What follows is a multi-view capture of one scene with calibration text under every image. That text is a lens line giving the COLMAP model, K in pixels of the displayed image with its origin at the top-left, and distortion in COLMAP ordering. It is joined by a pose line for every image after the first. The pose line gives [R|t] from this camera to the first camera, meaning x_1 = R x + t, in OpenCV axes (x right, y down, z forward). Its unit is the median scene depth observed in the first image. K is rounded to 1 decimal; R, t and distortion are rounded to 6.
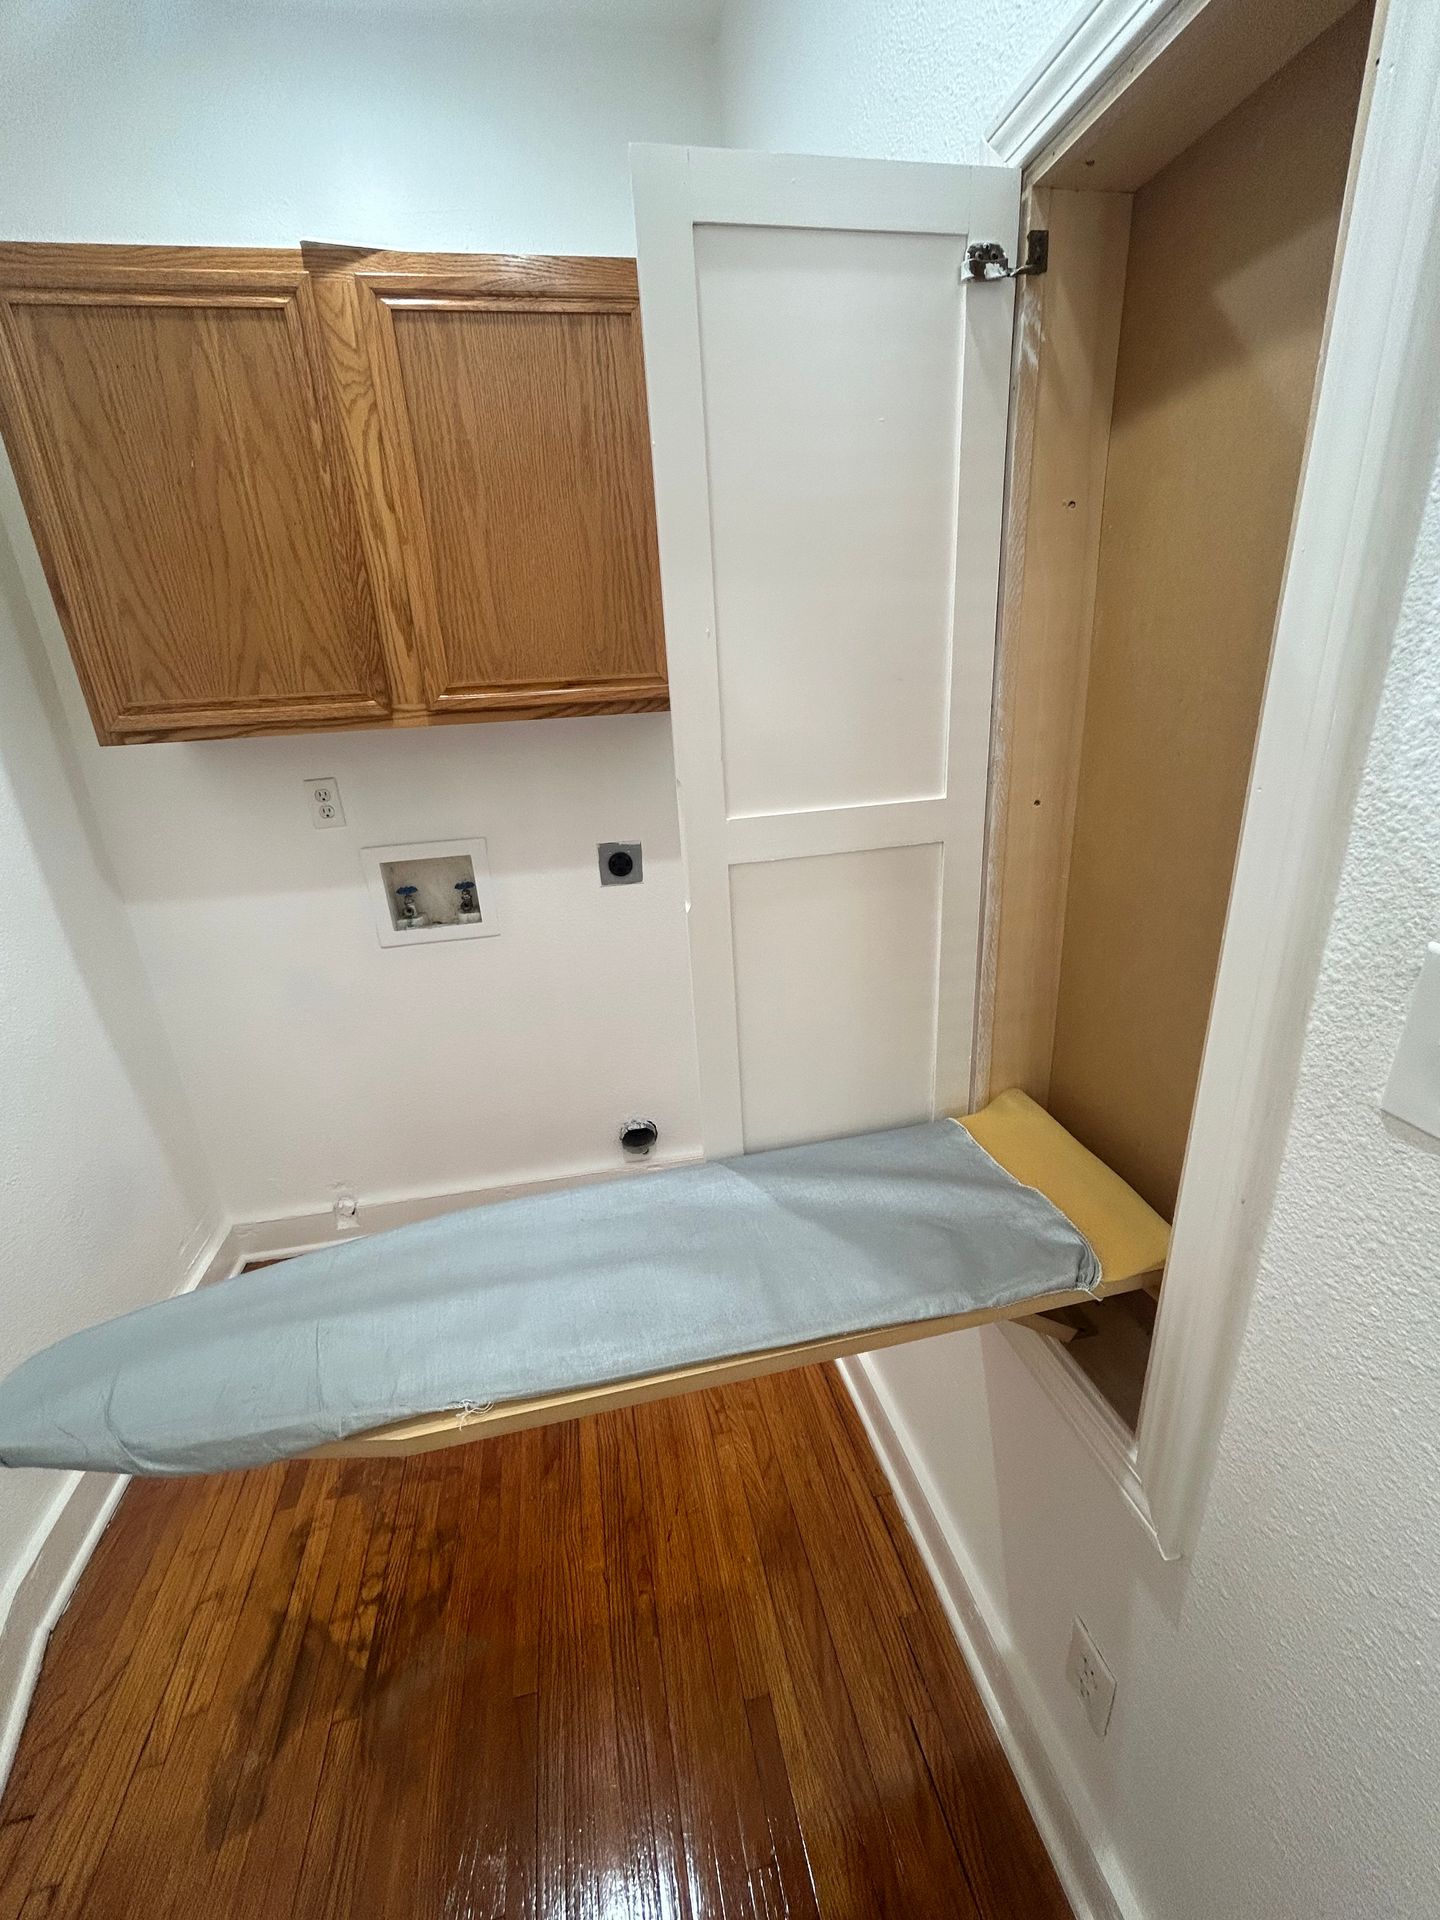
lens RADIAL K [[777.4, 0, 719.6], [0, 777.4, 960.3], [0, 0, 1]] dist [-0.000860, -0.000370]
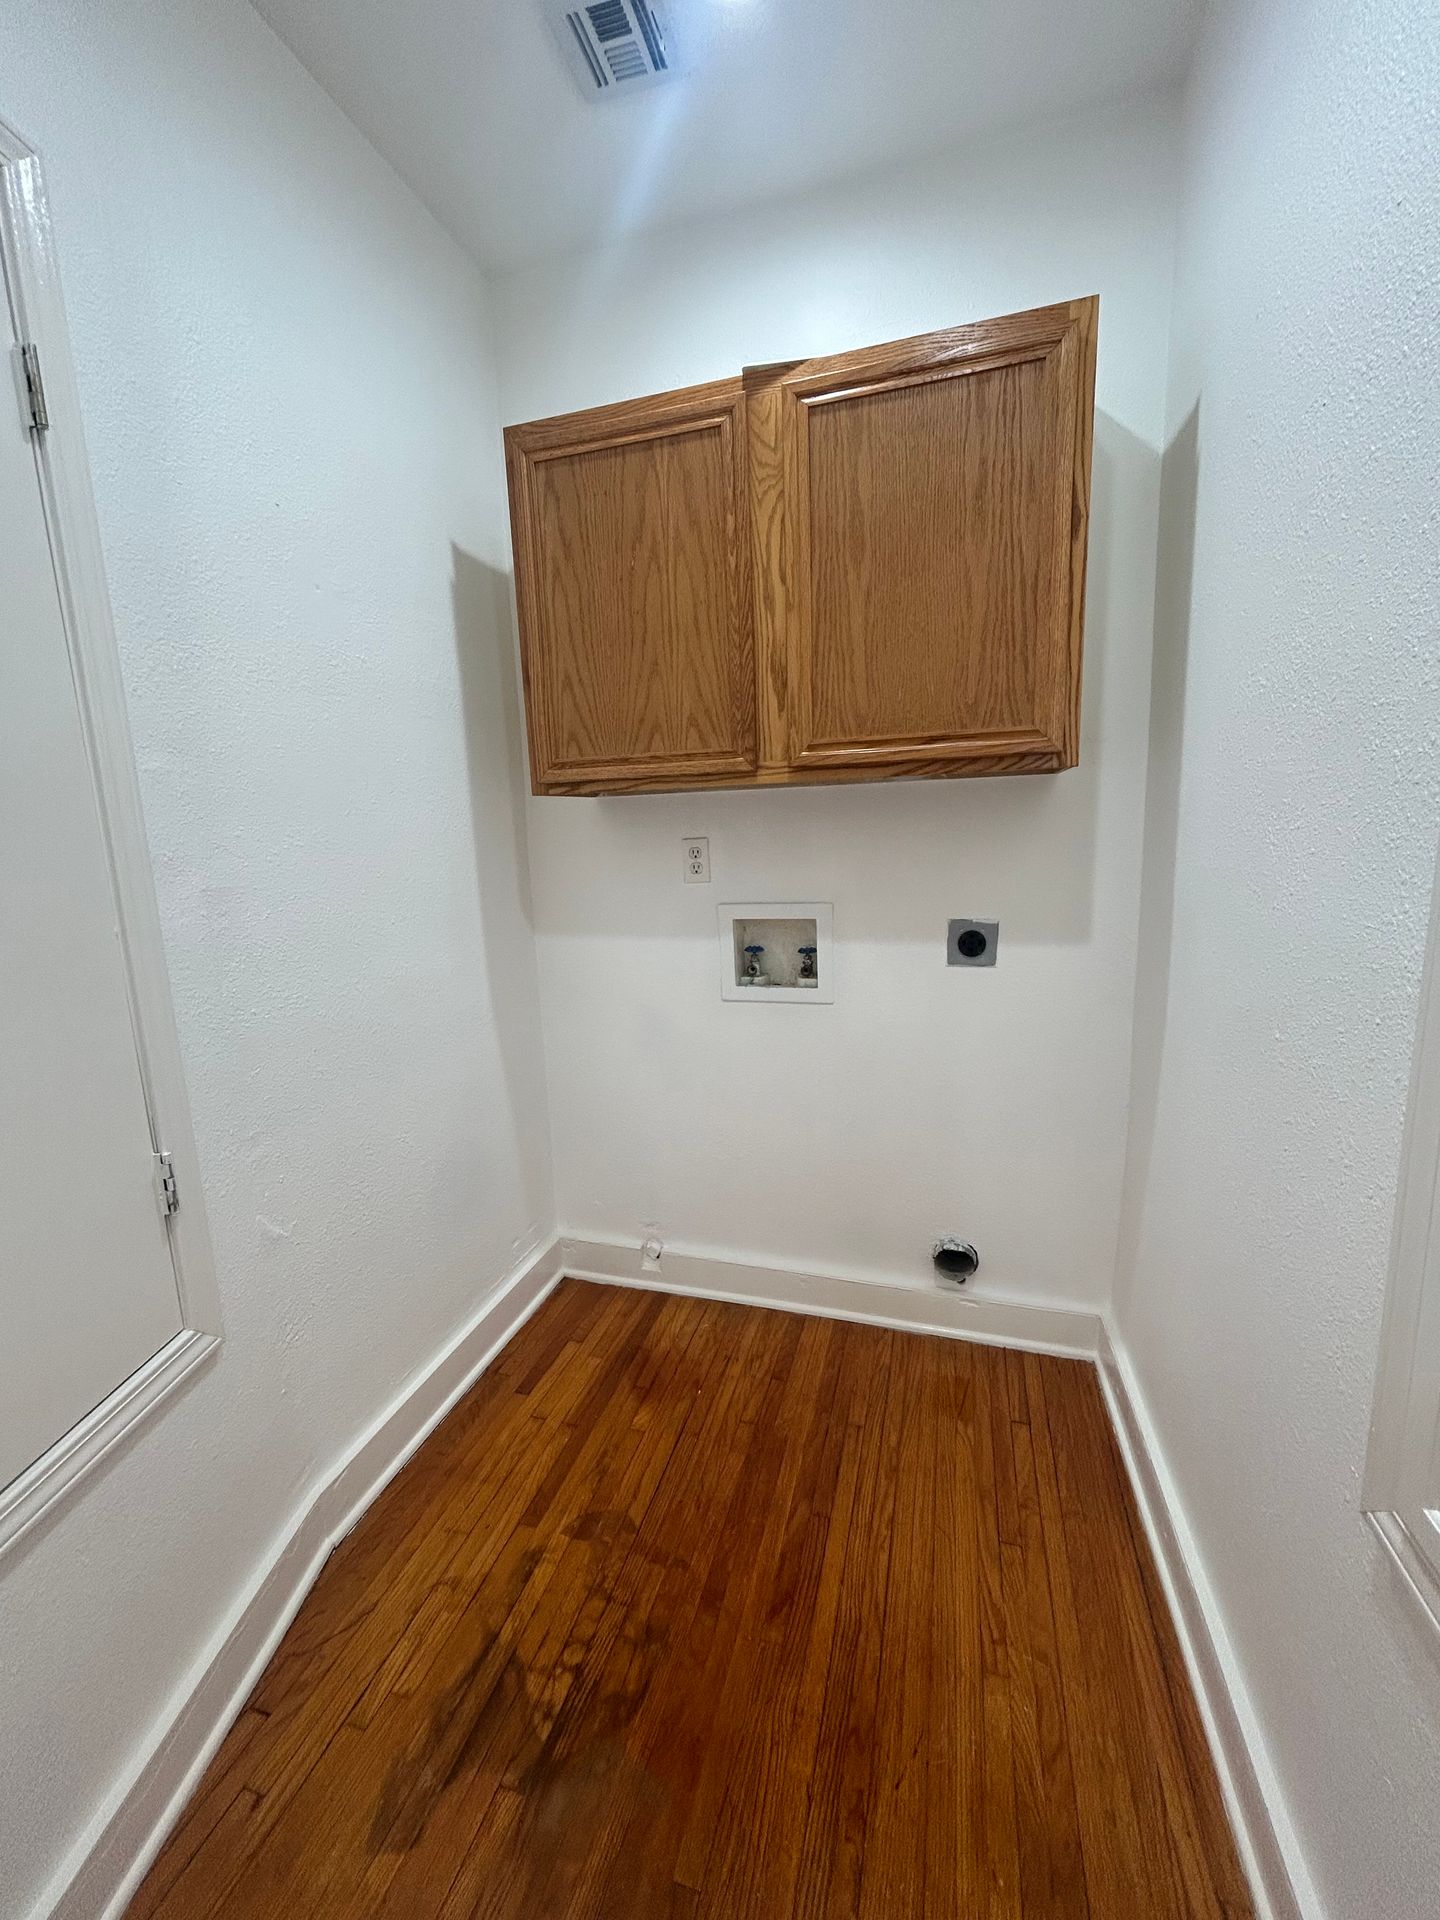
lens RADIAL K [[777.4, 0, 714.7], [0, 777.4, 959.0], [0, 0, 1]] dist [-0.000860, -0.000370]
pose [[0.879964, 0.101842, -0.463996, 0.044403], [-0.169143, 0.979907, -0.105700, 0.057679], [0.443908, 0.171494, 0.879509, 0.104865]]
